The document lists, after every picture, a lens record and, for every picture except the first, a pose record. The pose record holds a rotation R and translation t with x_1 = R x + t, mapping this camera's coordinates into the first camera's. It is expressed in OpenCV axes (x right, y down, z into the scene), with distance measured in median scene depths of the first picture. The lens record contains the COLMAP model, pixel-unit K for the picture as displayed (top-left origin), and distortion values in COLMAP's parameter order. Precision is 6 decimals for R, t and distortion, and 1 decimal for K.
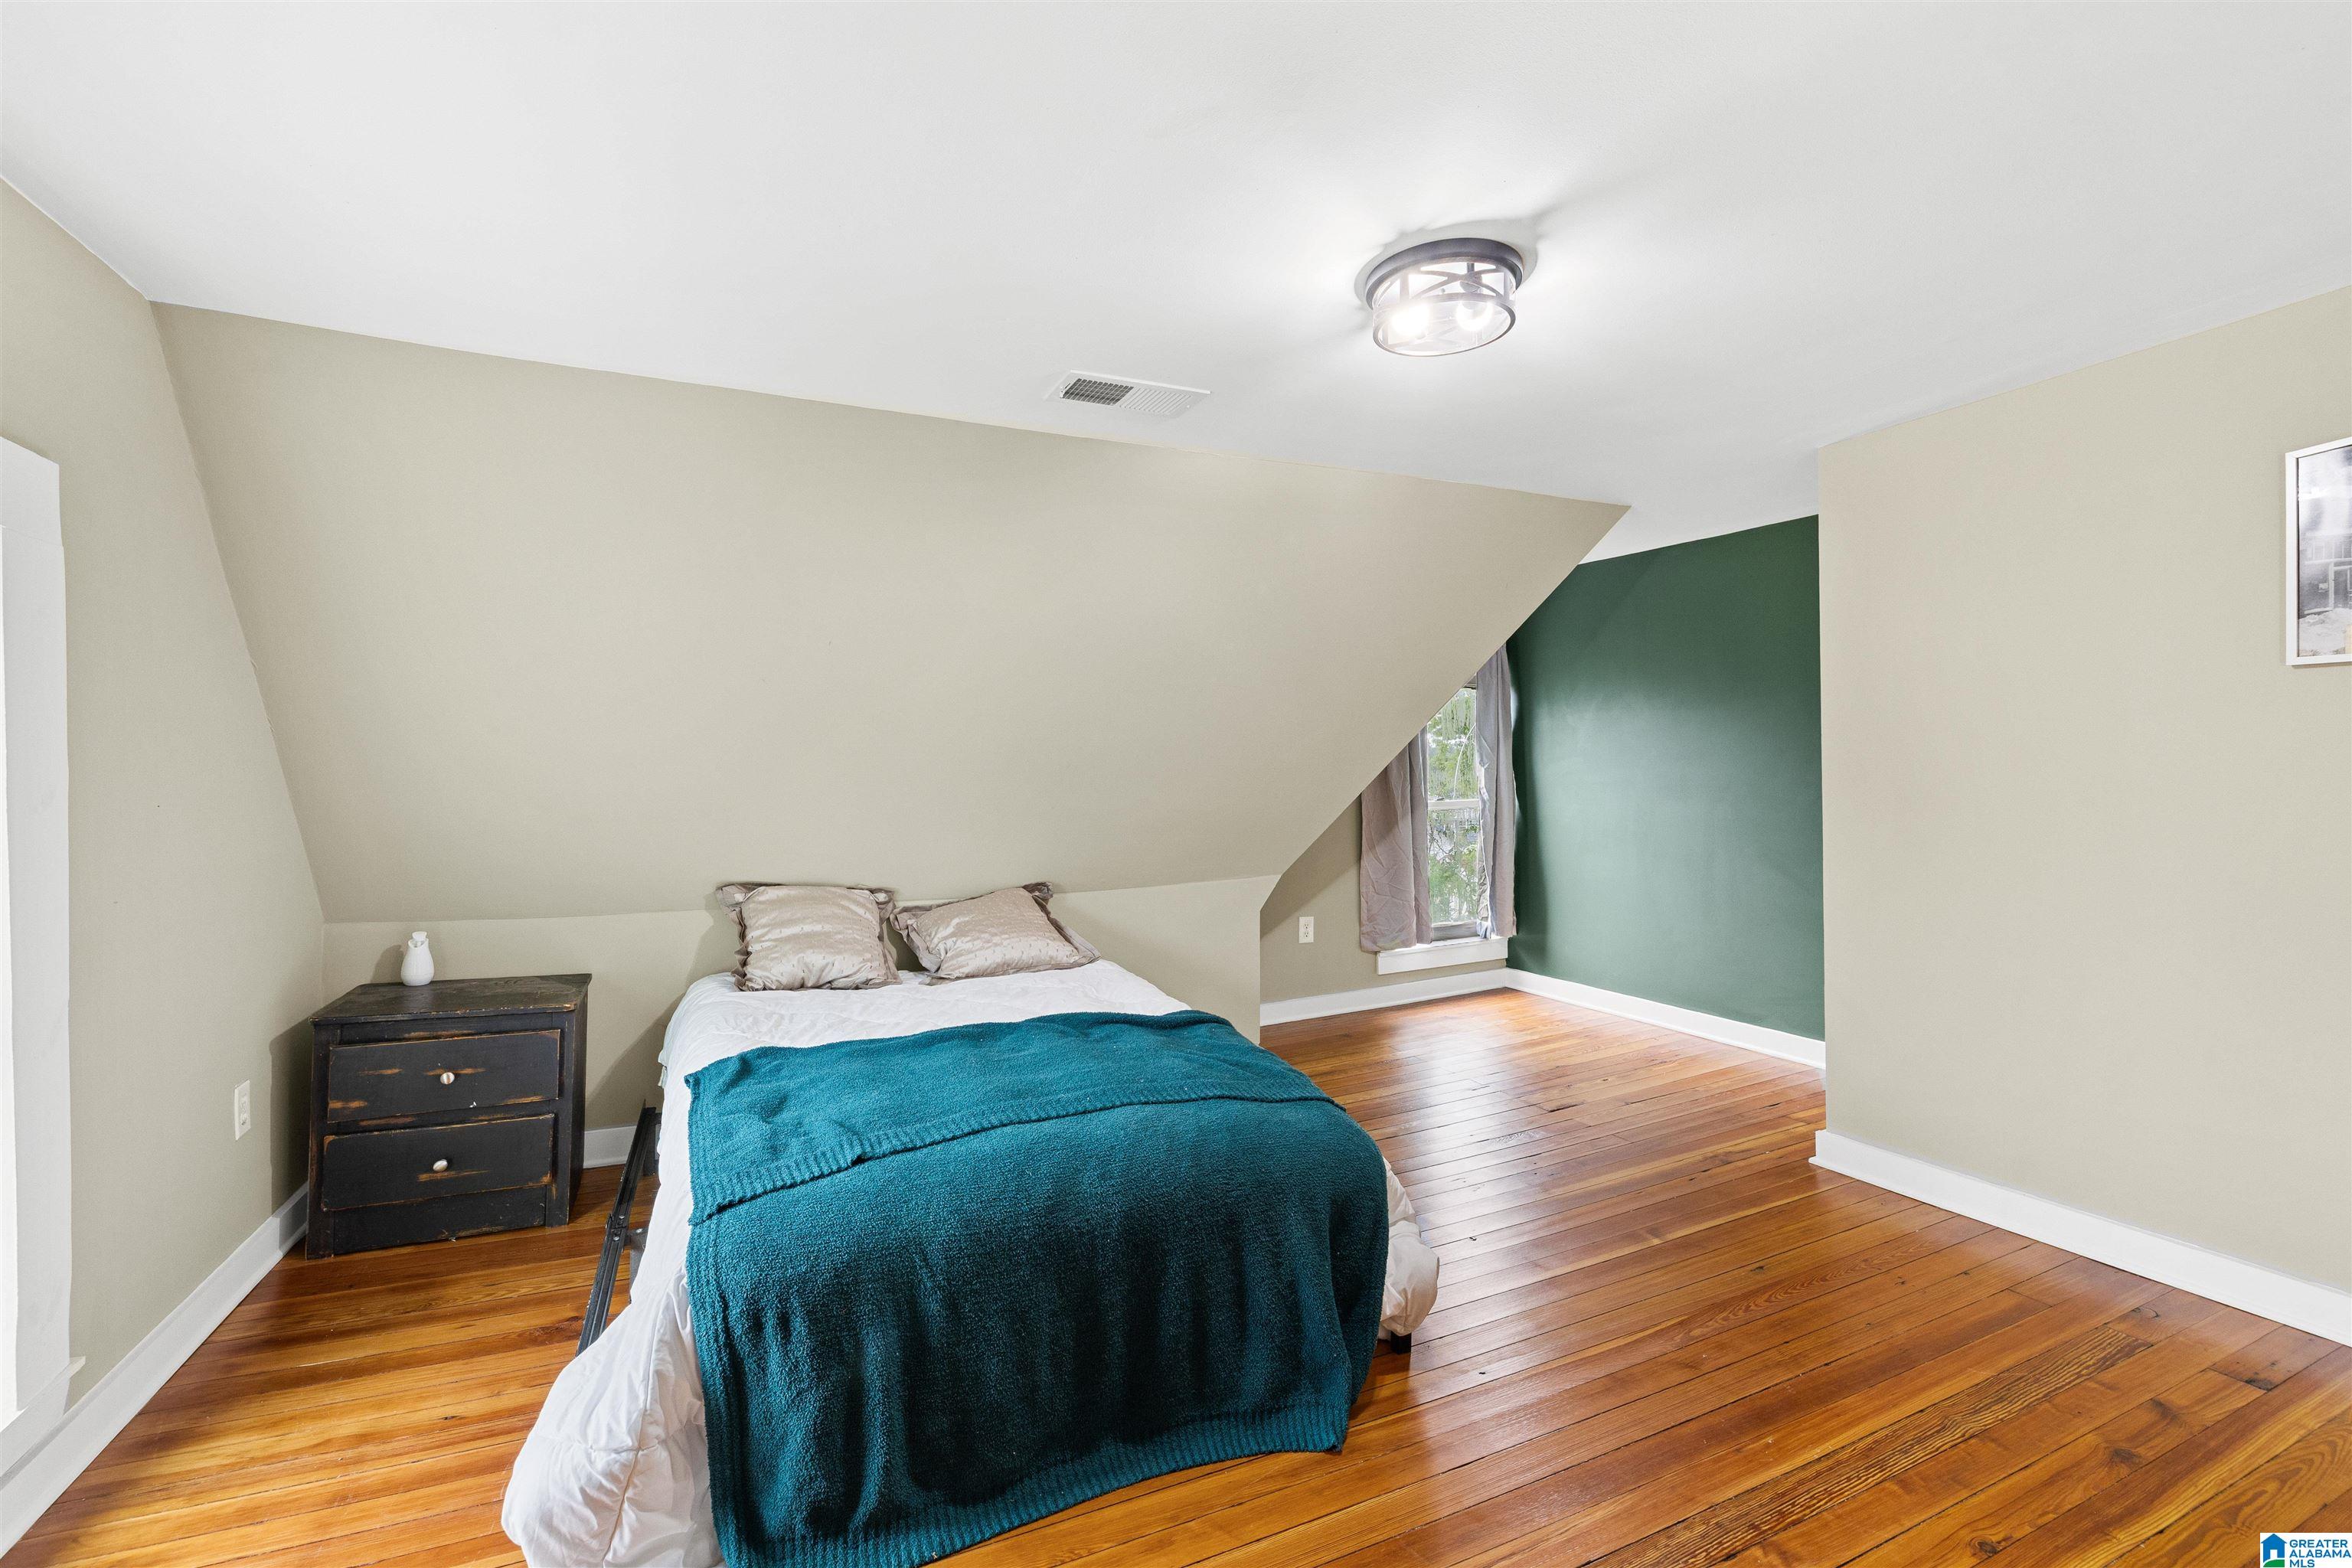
lens RADIAL K [[994.9, 0, 1181.3], [0, 994.9, 768.4], [0, 0, 1]] dist [0.000828, 0.000342]
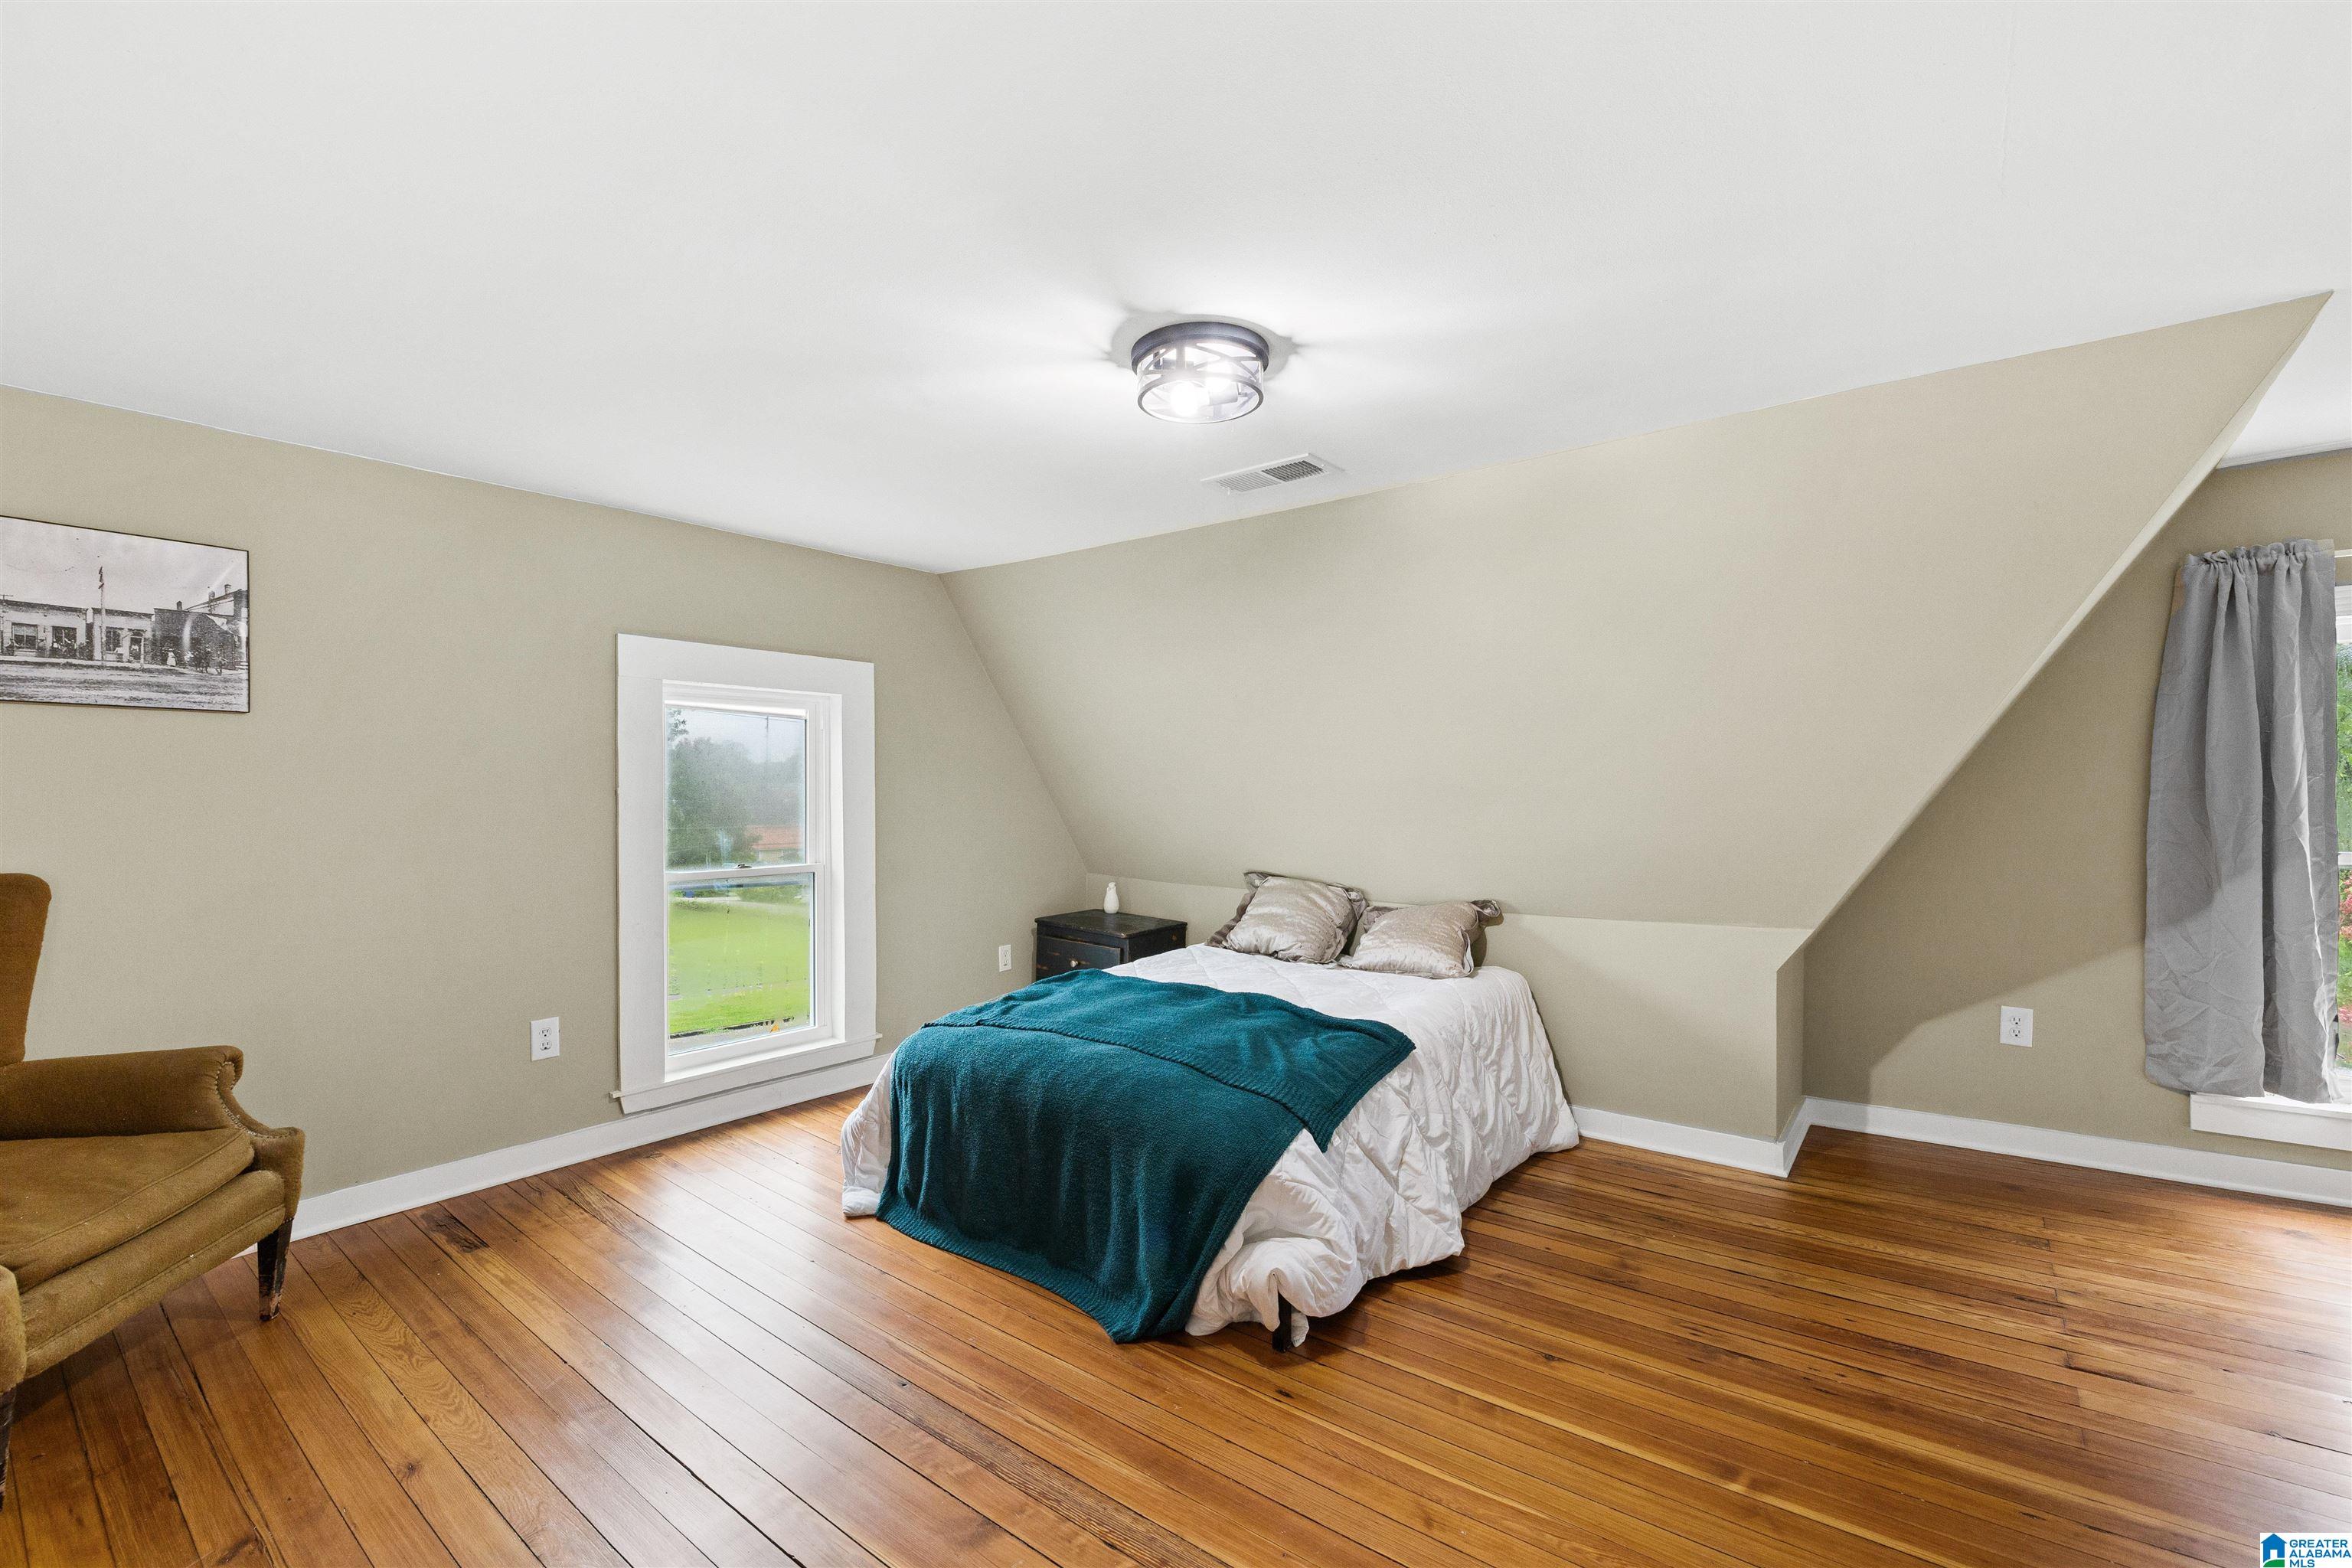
lens RADIAL K [[994.9, 0, 1181.4], [0, 994.9, 793.1], [0, 0, 1]] dist [0.000828, 0.000342]
pose [[0.474236, 0.015503, -0.880261, 0.742156], [0.000219, 0.999843, 0.017727, -0.017868], [0.880398, -0.008599, 0.474158, 0.276883]]
